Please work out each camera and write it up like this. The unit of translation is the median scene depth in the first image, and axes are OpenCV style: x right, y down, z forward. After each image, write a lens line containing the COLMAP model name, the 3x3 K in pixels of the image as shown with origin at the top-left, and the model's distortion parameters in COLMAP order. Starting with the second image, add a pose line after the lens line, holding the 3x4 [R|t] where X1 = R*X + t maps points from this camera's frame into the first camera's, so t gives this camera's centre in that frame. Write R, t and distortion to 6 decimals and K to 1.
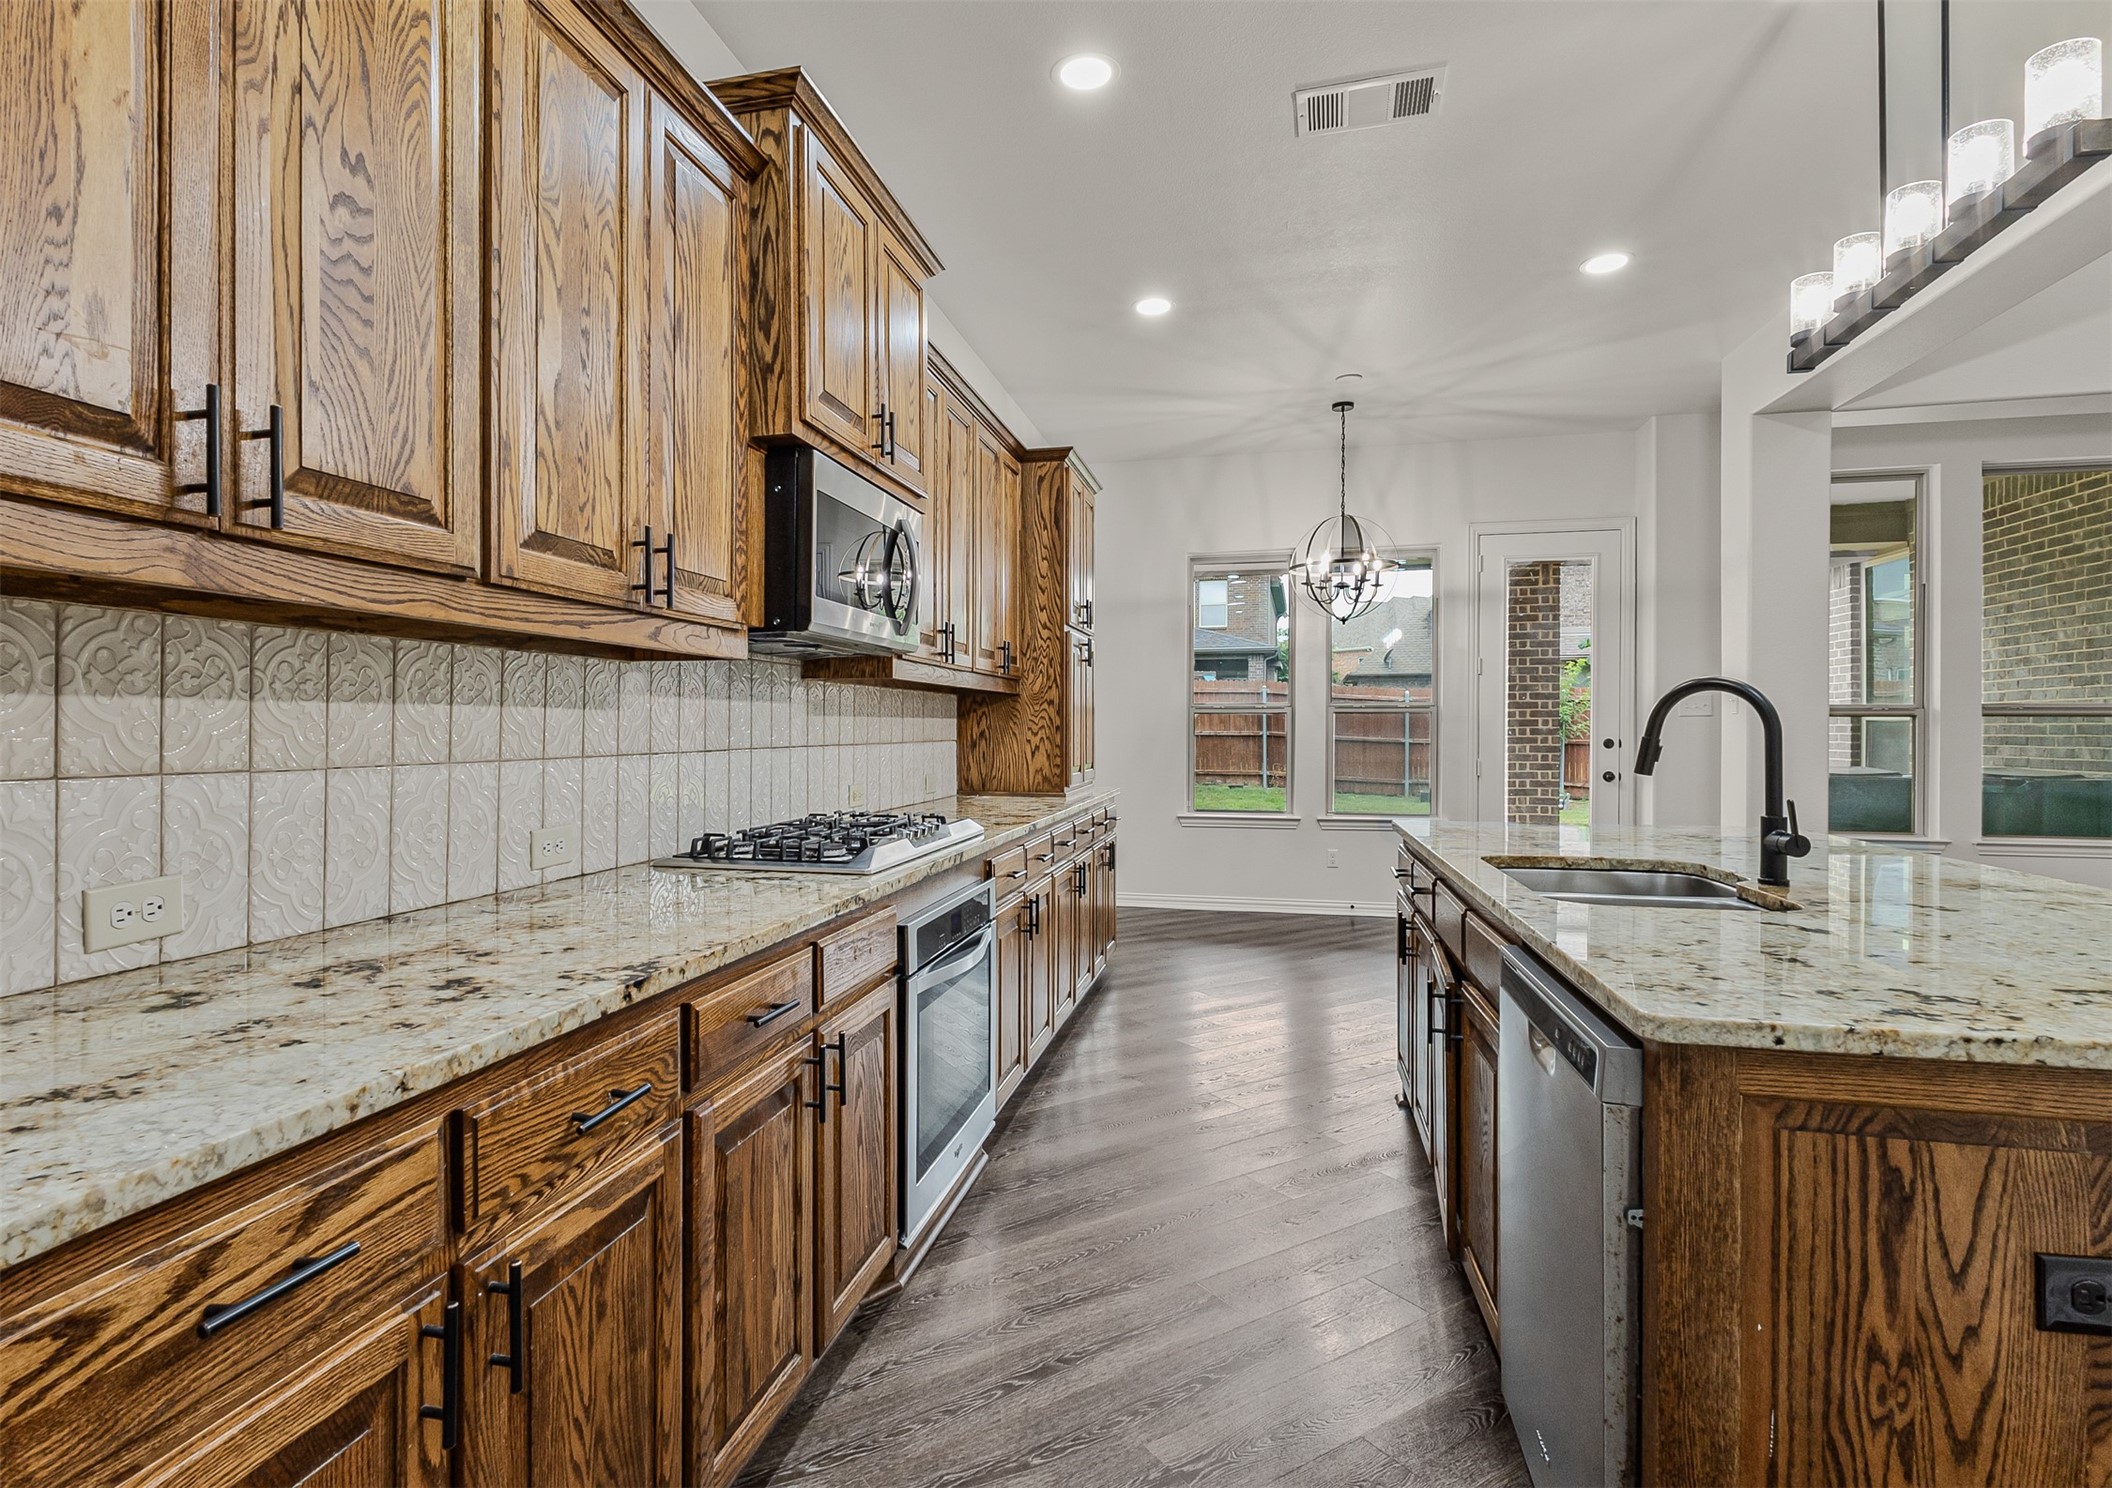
lens RADIAL K [[1071.3, 0, 987.5], [0, 1071.3, 727.3], [0, 0, 1]] dist [-0.000509, 0.000084]
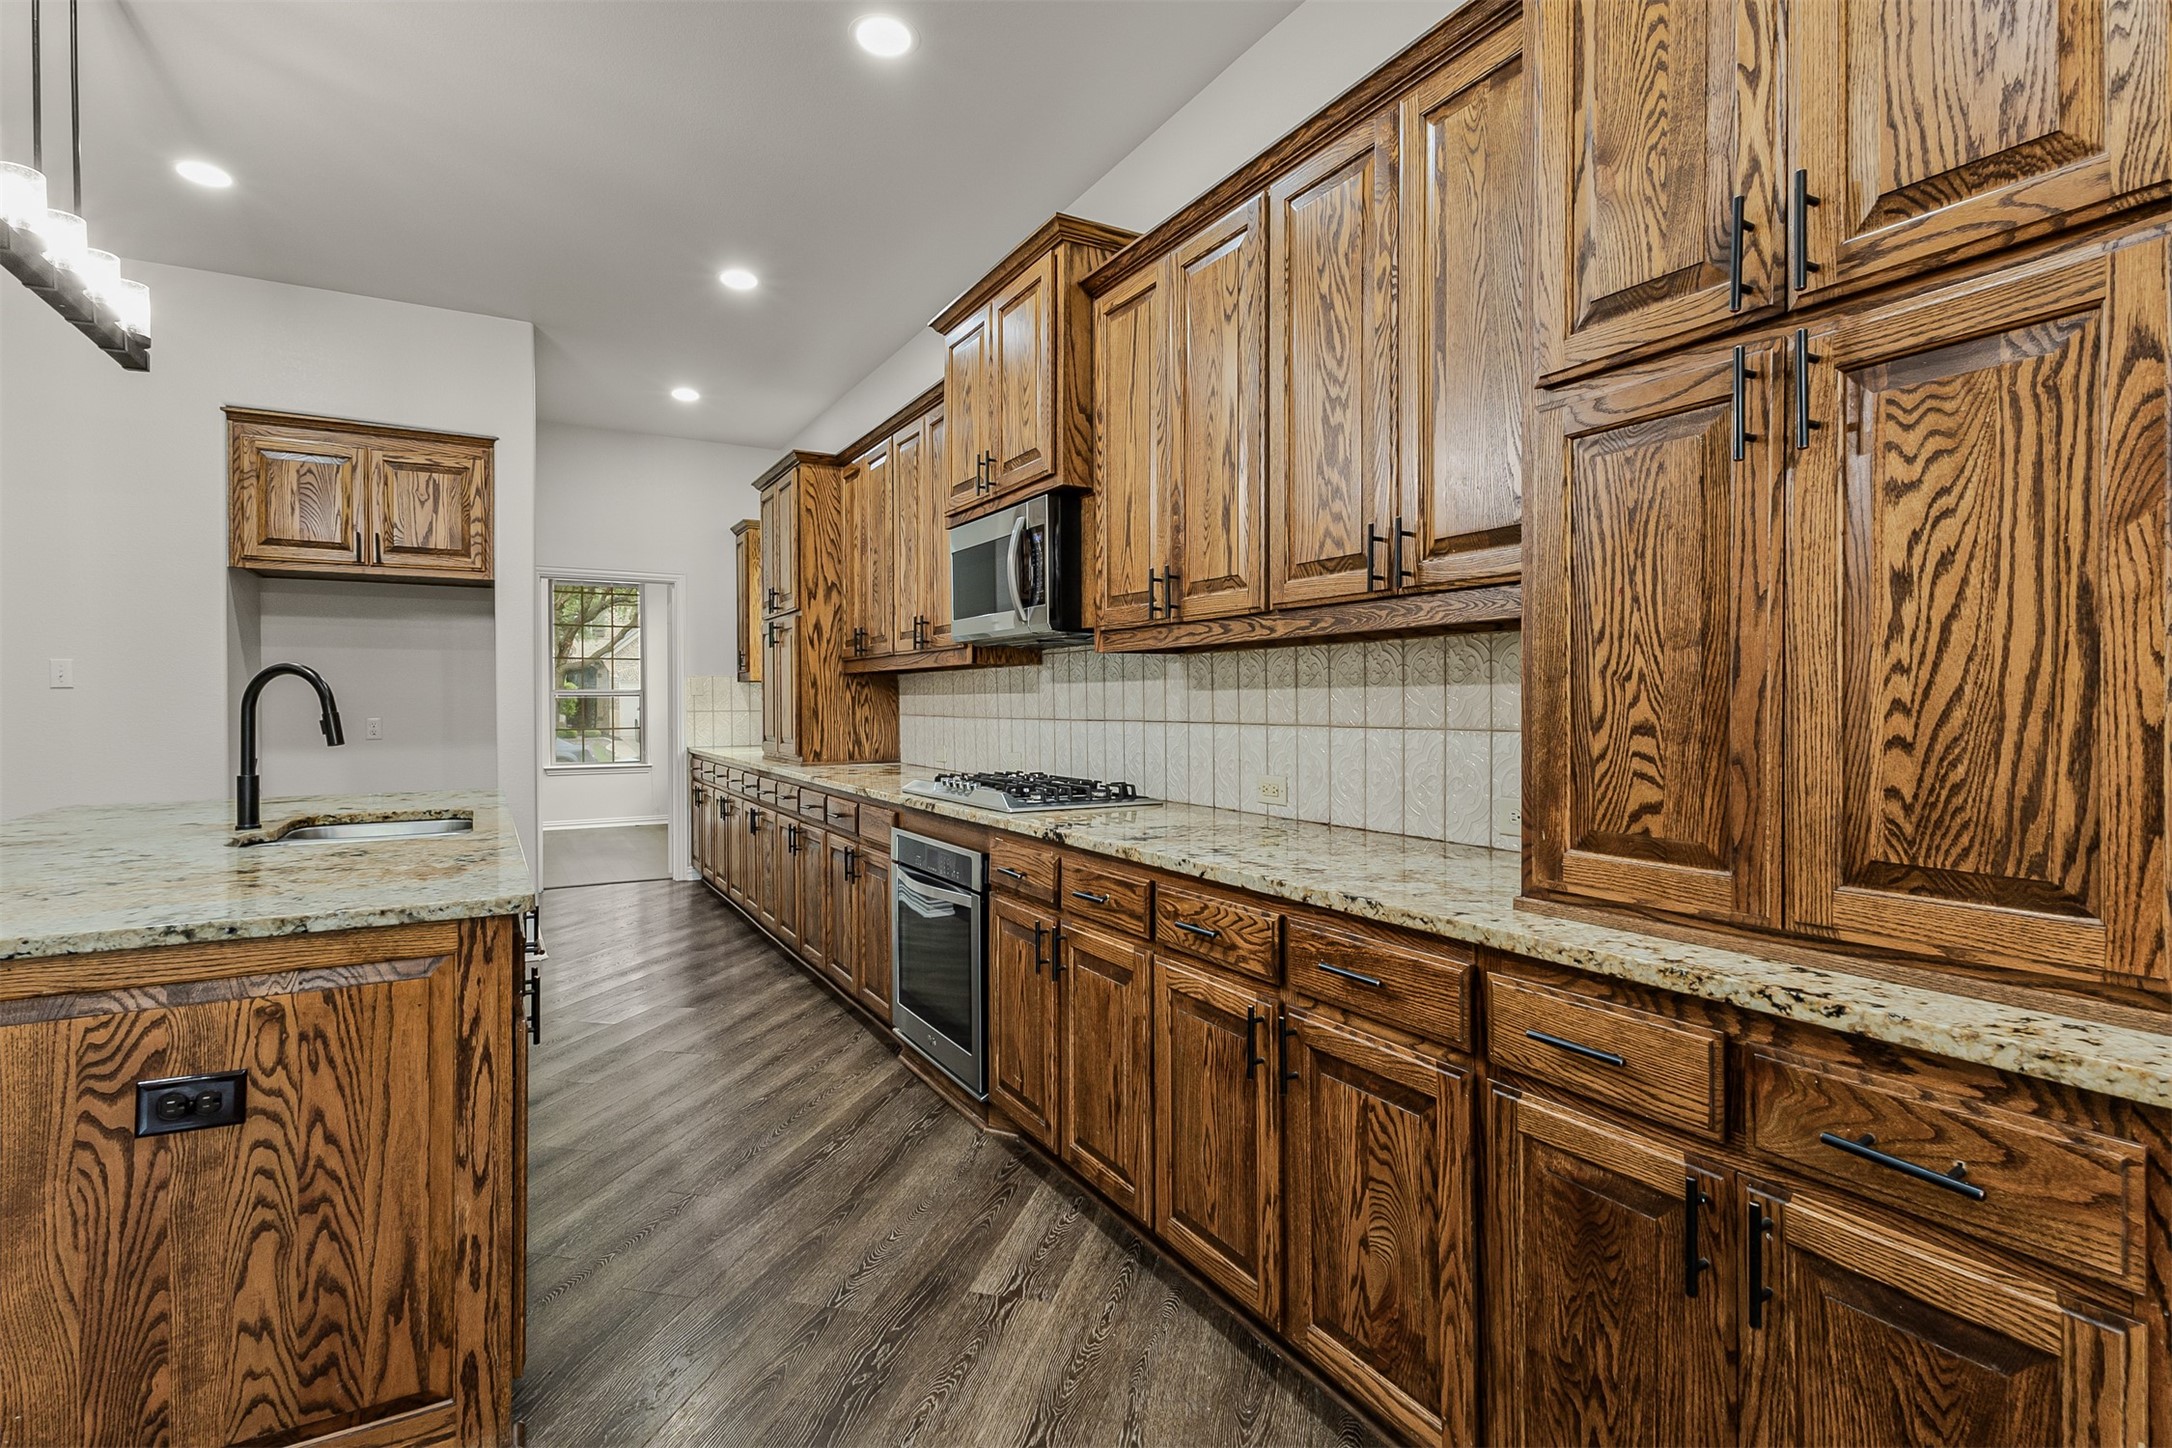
lens RADIAL K [[1055.0, 0, 1091.8], [0, 1055.0, 713.6], [0, 0, 1]] dist [0.013179, -0.002898]
pose [[-0.710123, 0.008588, -0.704025, 0.398895], [0.001822, 0.999945, 0.010360, -0.000253], [0.704075, 0.006074, -0.710100, 1.133188]]
